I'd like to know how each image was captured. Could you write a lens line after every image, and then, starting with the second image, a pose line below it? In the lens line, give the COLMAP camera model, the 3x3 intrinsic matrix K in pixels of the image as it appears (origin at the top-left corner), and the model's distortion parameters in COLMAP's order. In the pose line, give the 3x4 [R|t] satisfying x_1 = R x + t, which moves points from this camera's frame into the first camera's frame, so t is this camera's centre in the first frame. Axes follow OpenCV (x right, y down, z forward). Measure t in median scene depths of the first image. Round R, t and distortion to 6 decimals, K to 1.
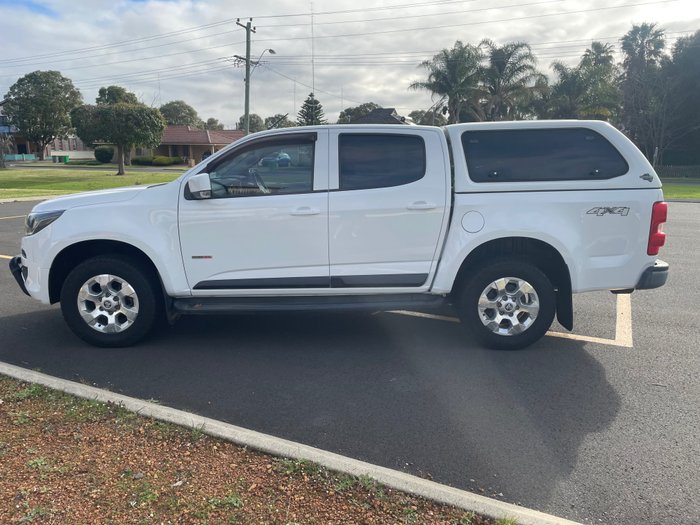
lens RADIAL K [[532.0, 0, 355.5], [0, 532.0, 263.2], [0, 0, 1]] dist [0.094139, -0.128133]
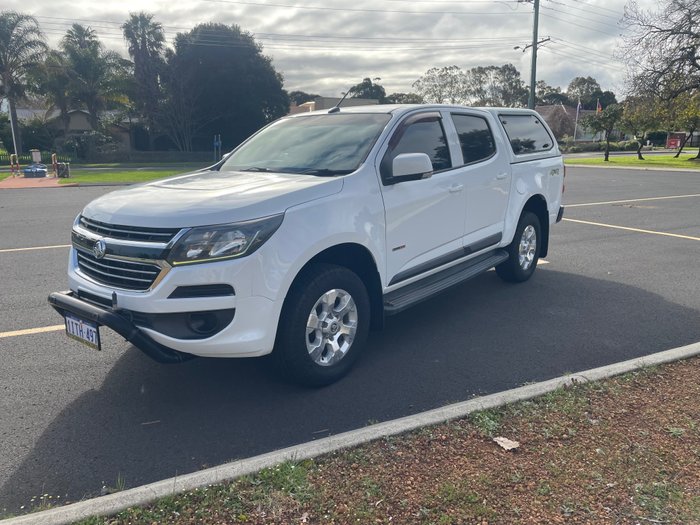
lens RADIAL K [[532.0, 0, 355.5], [0, 532.0, 263.2], [0, 0, 1]] dist [0.094139, -0.128133]
pose [[0.608150, -0.181819, 0.772719, -0.116643], [0.163815, 0.981209, 0.101949, -0.010152], [-0.776735, 0.064583, 0.626507, 0.055639]]
